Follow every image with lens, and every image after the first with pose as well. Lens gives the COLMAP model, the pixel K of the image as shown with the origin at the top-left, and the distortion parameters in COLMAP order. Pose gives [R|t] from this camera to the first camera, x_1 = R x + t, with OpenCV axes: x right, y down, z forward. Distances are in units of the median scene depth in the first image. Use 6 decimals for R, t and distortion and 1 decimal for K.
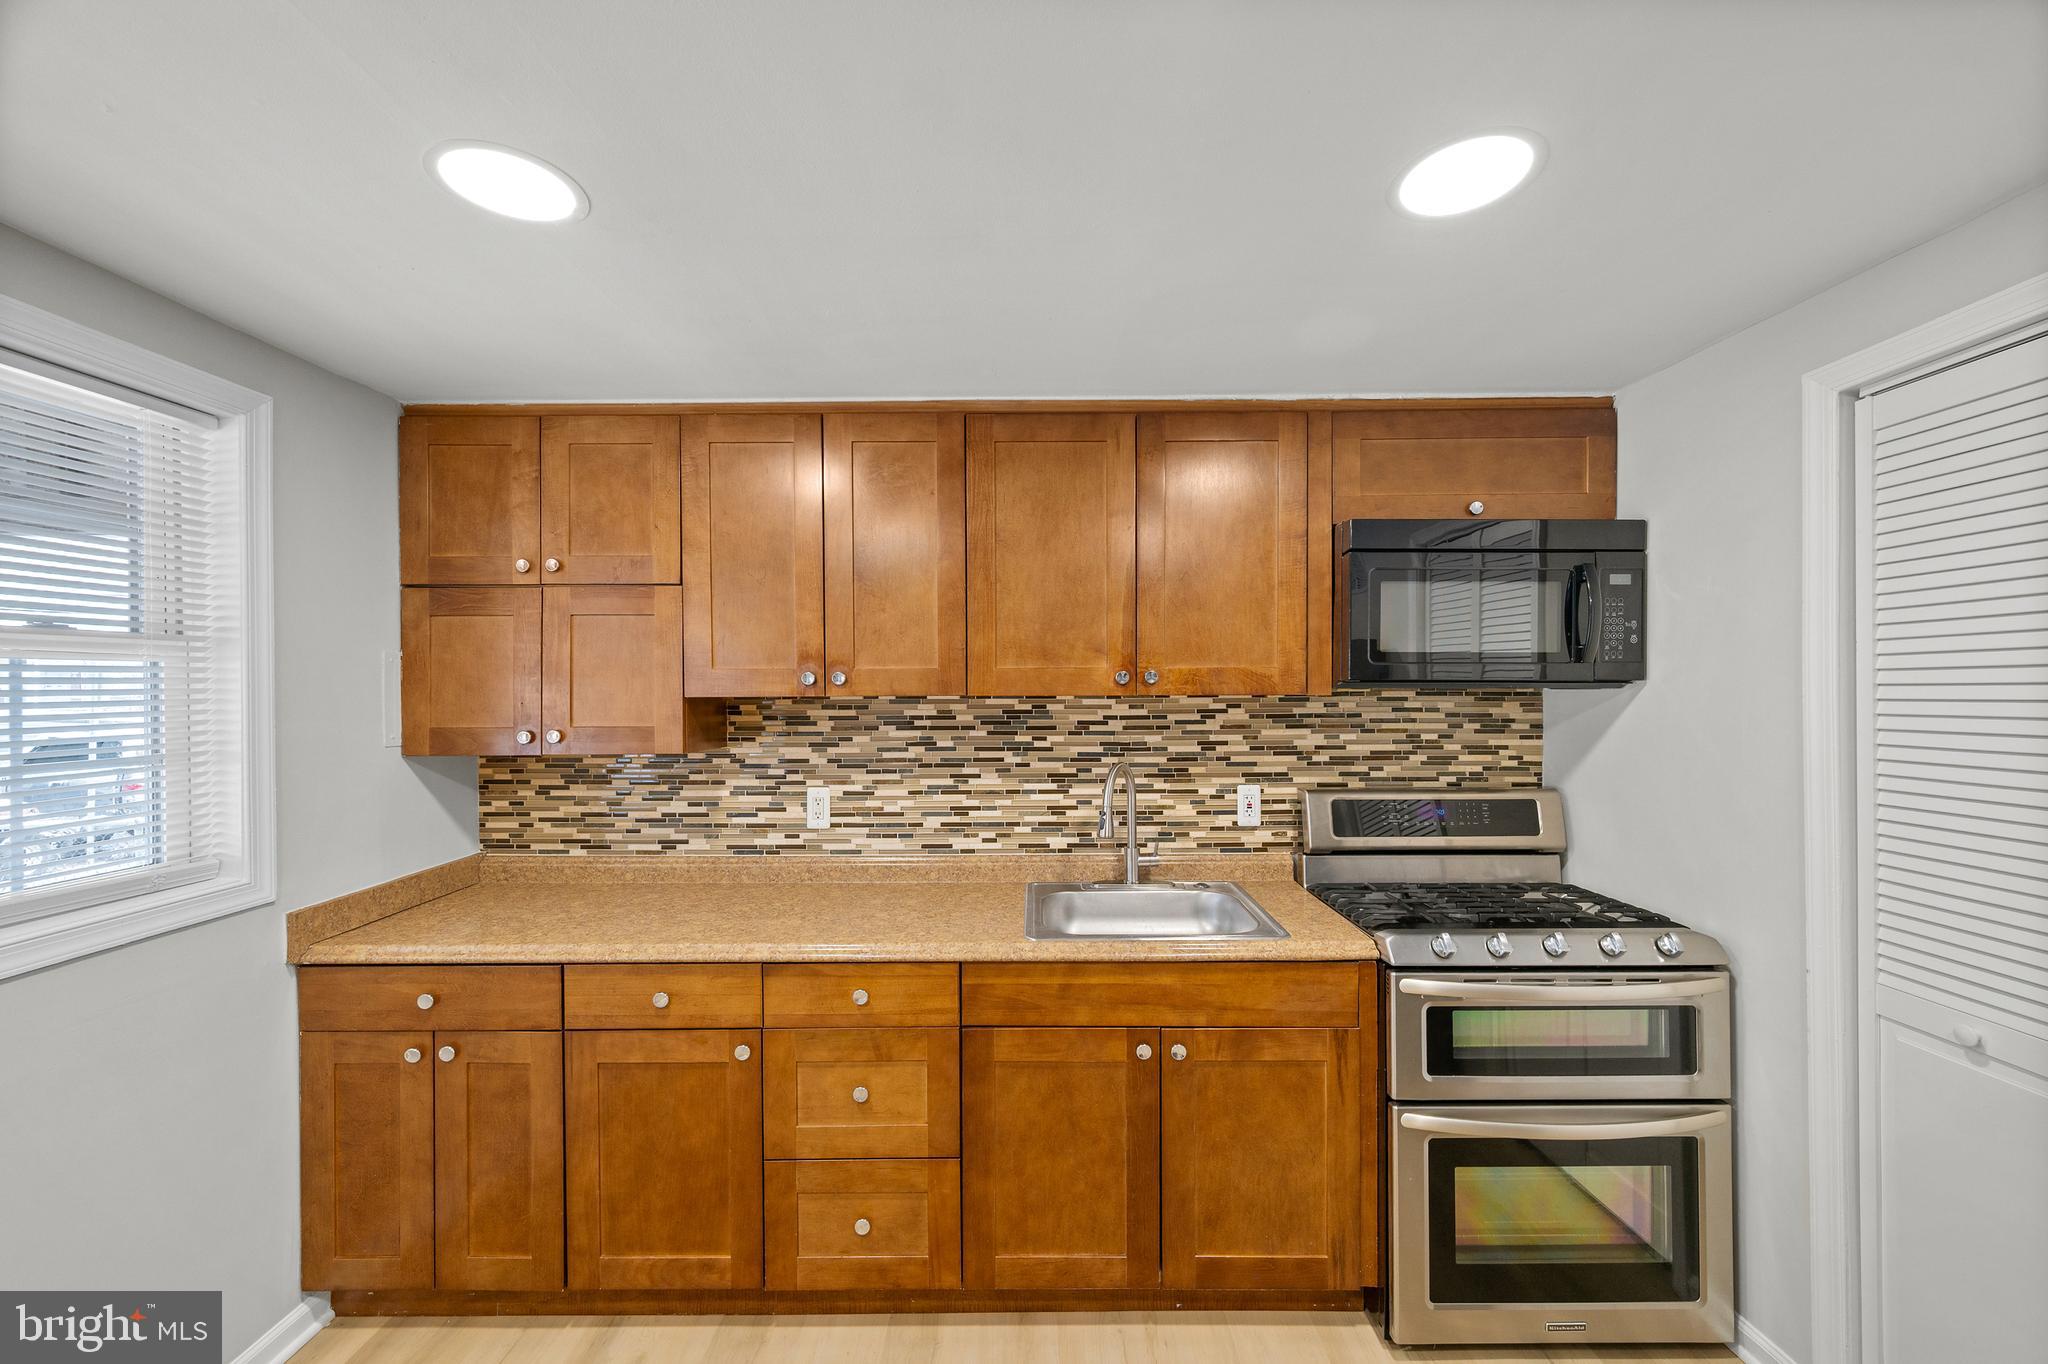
lens RADIAL K [[802.1, 0, 1031.1], [0, 802.1, 693.2], [0, 0, 1]] dist [-0.001224, -0.000279]
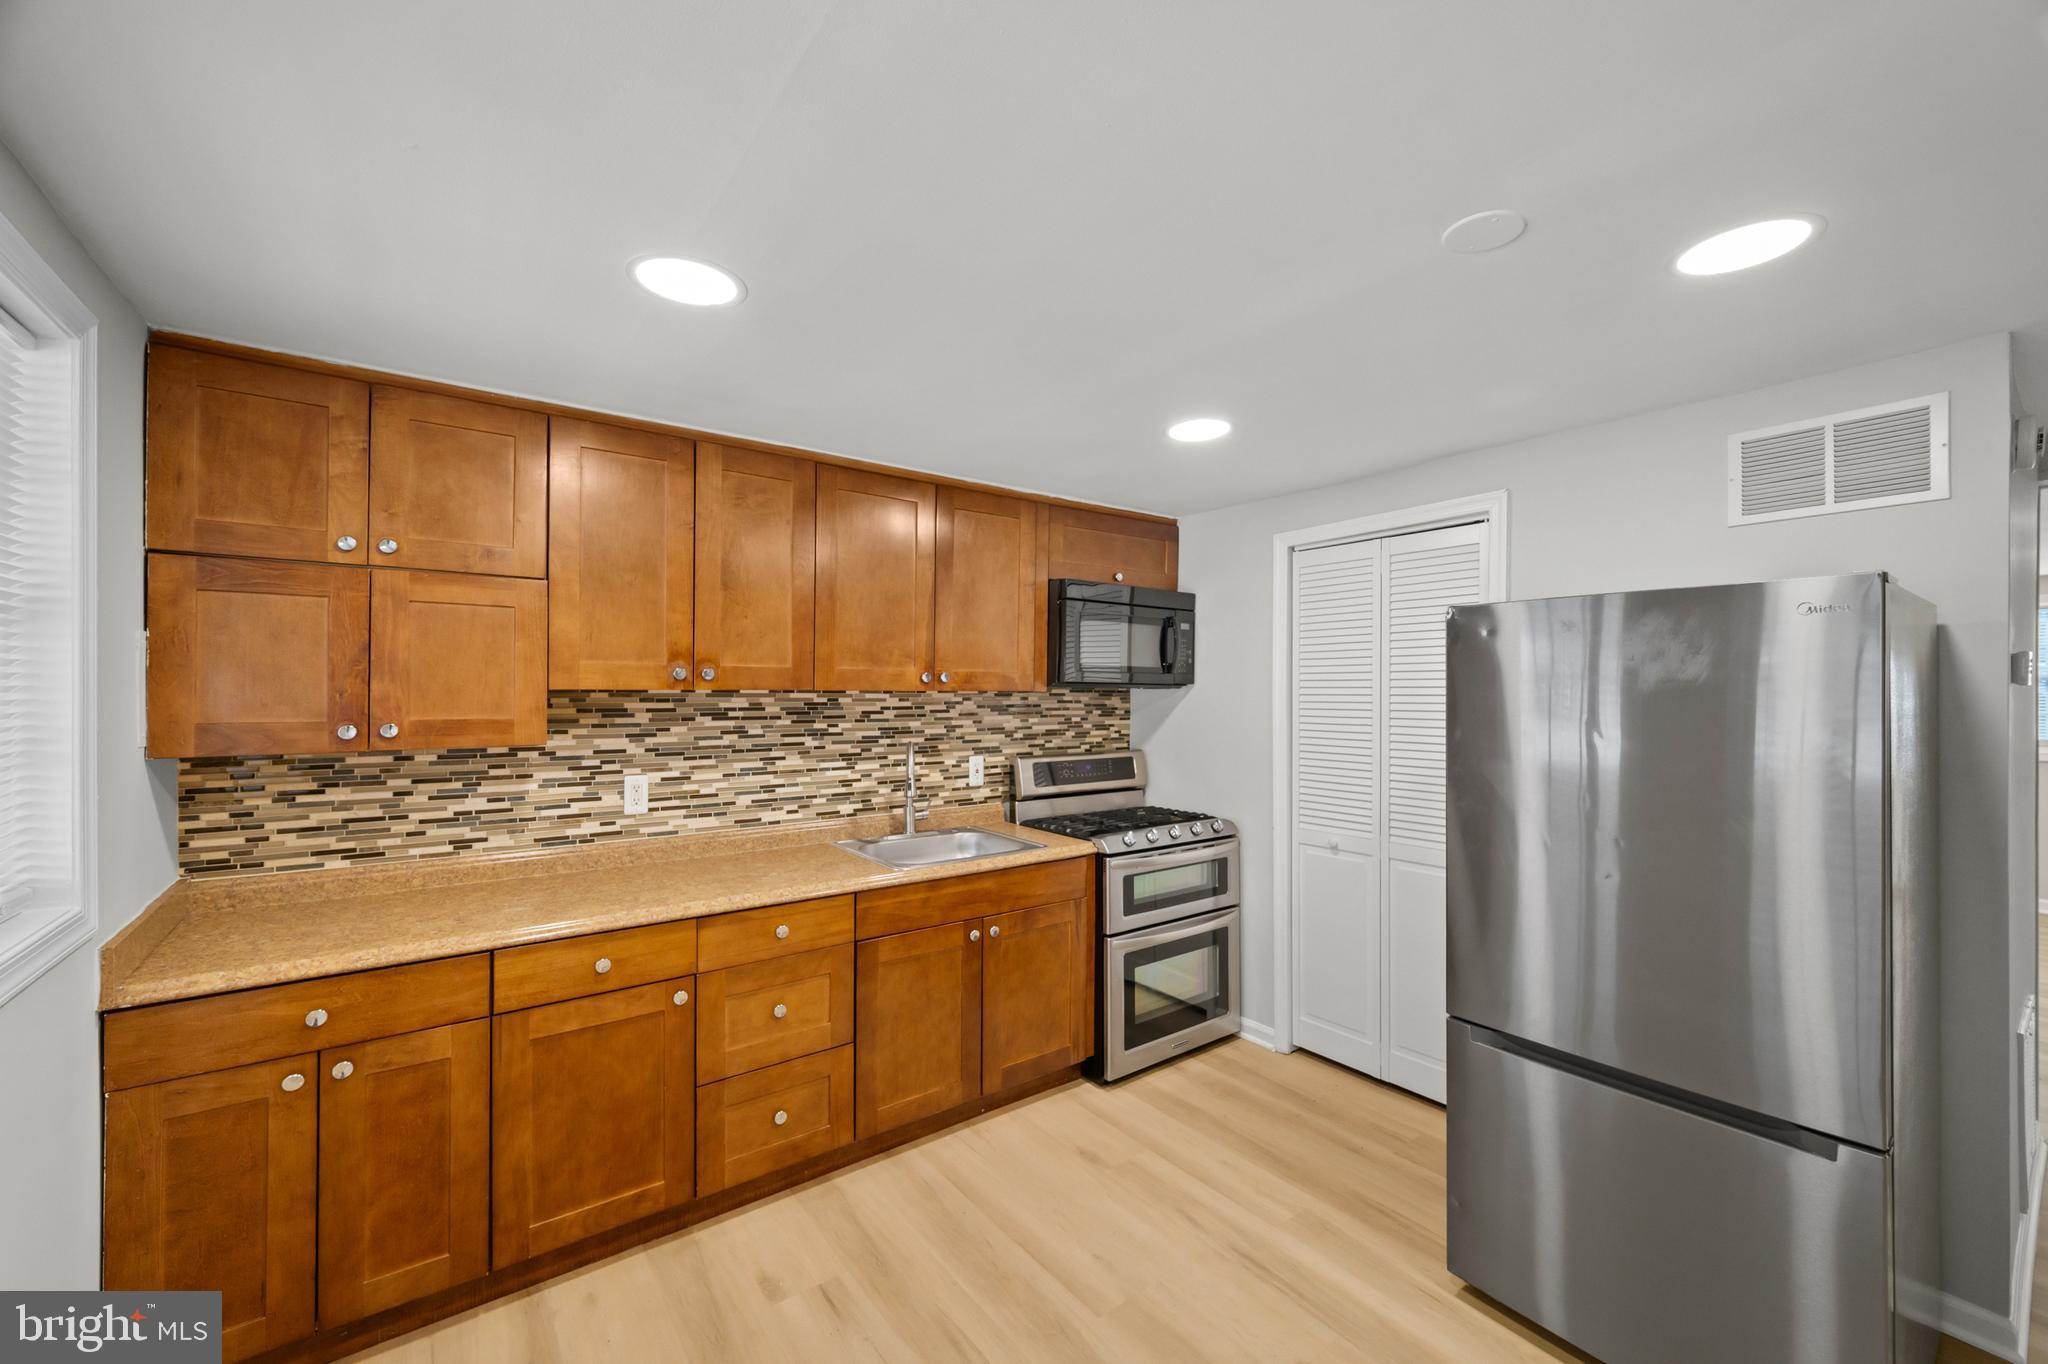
lens RADIAL K [[805.8, 0, 1035.2], [0, 805.8, 689.3], [0, 0, 1]] dist [-0.002402, 0.000101]
pose [[0.796530, 0.008071, 0.604545, -0.491596], [-0.005446, 0.999966, -0.006176, 0.006828], [-0.604574, 0.001627, 0.796547, -0.172934]]
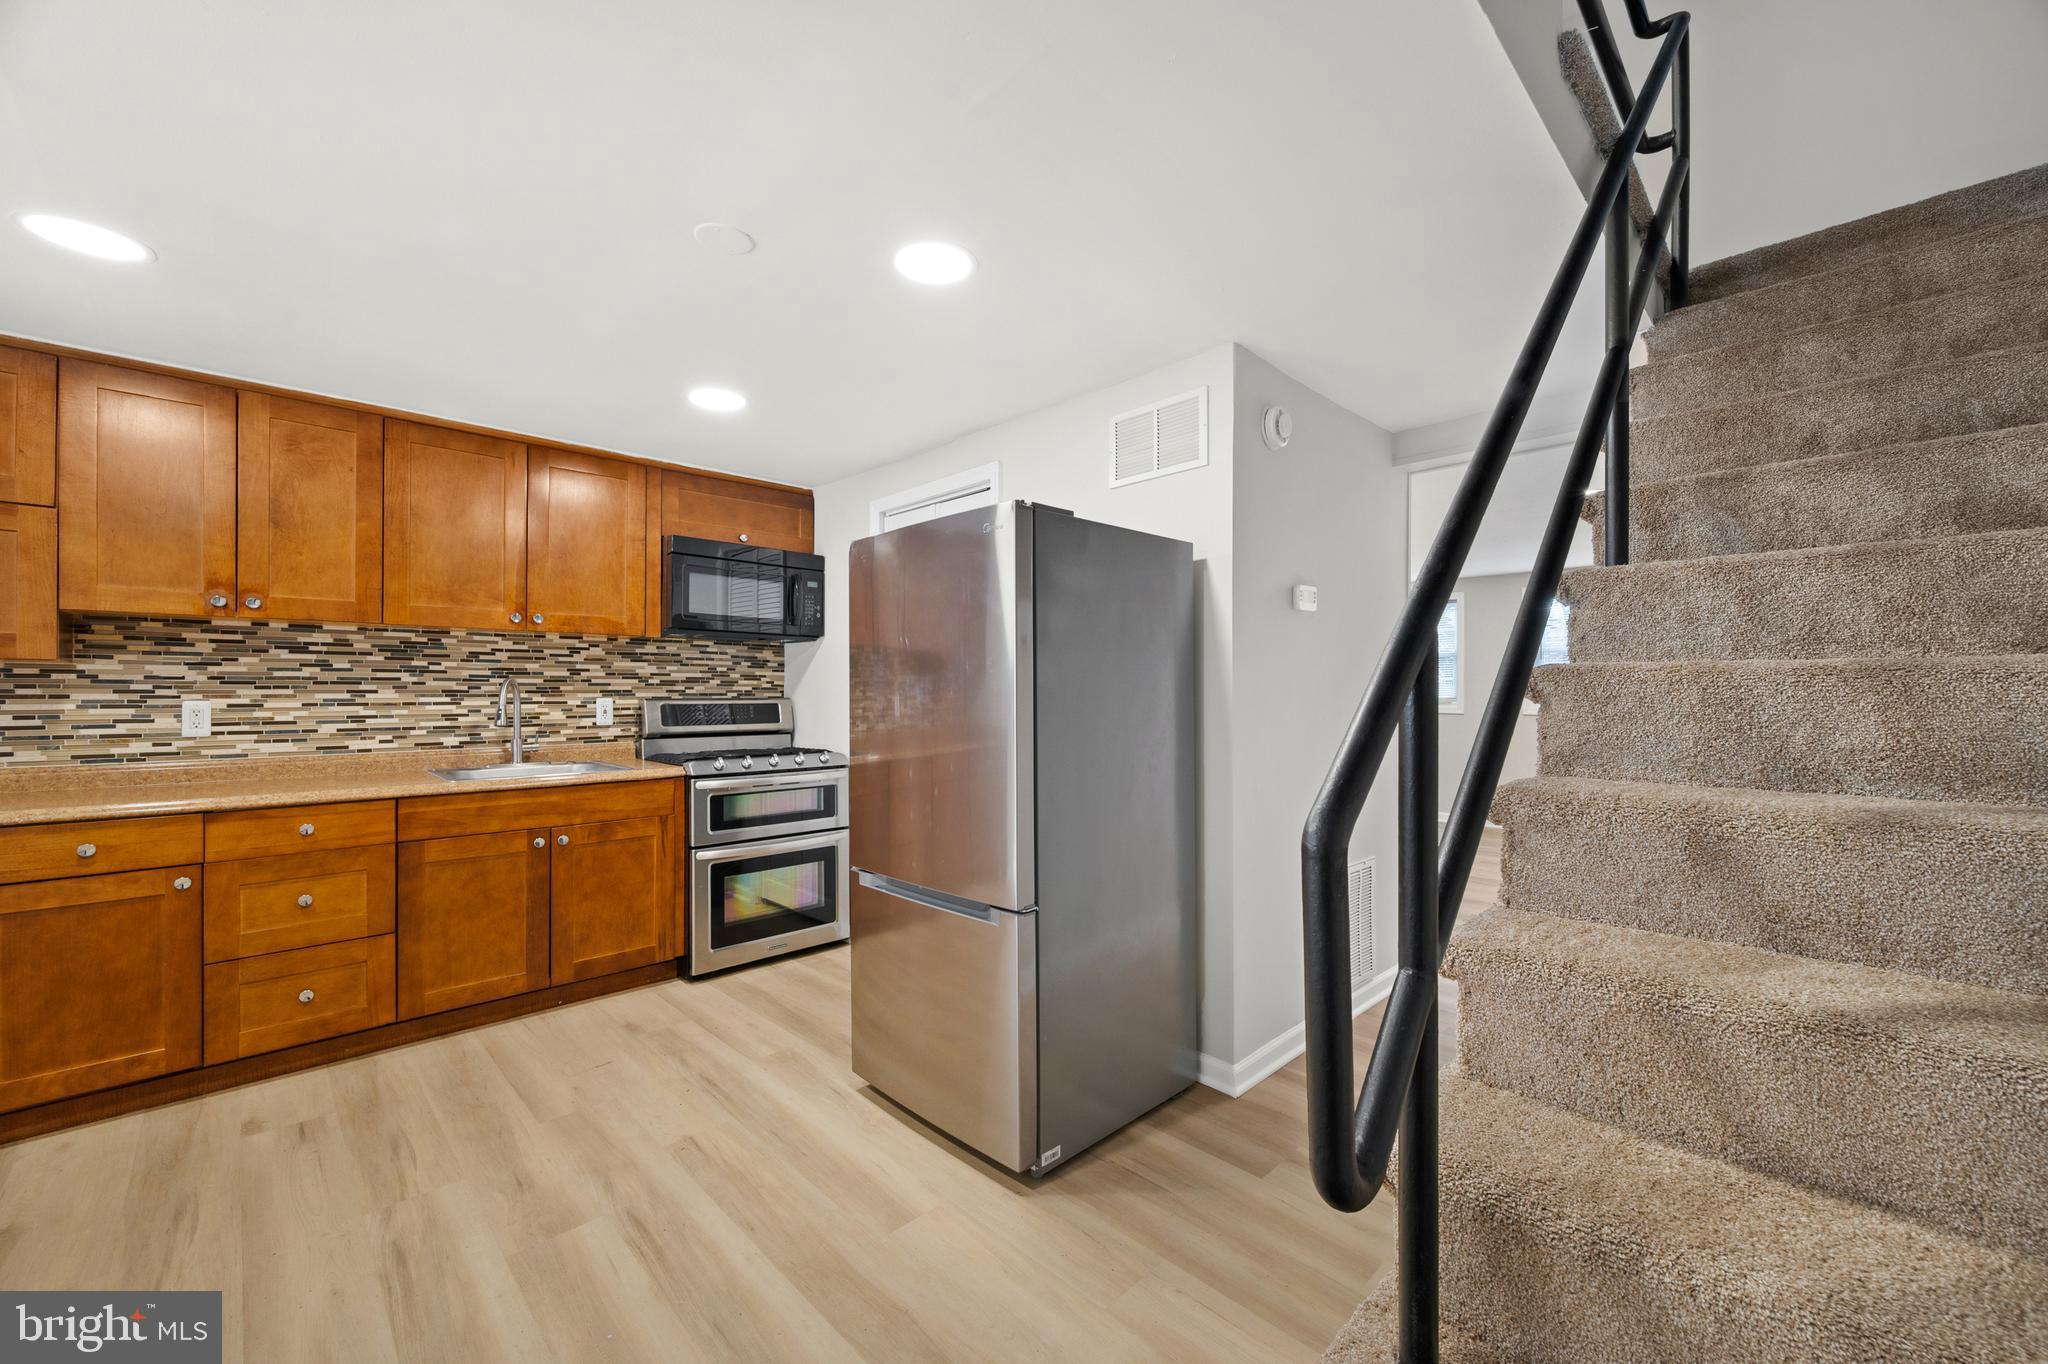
lens RADIAL K [[805.8, 0, 1035.2], [0, 805.8, 689.3], [0, 0, 1]] dist [-0.002402, 0.000101]
pose [[0.709952, 0.006819, 0.704217, -0.223711], [-0.000986, 0.999962, -0.008688, 0.110142], [-0.704249, 0.005474, 0.709932, -0.657177]]
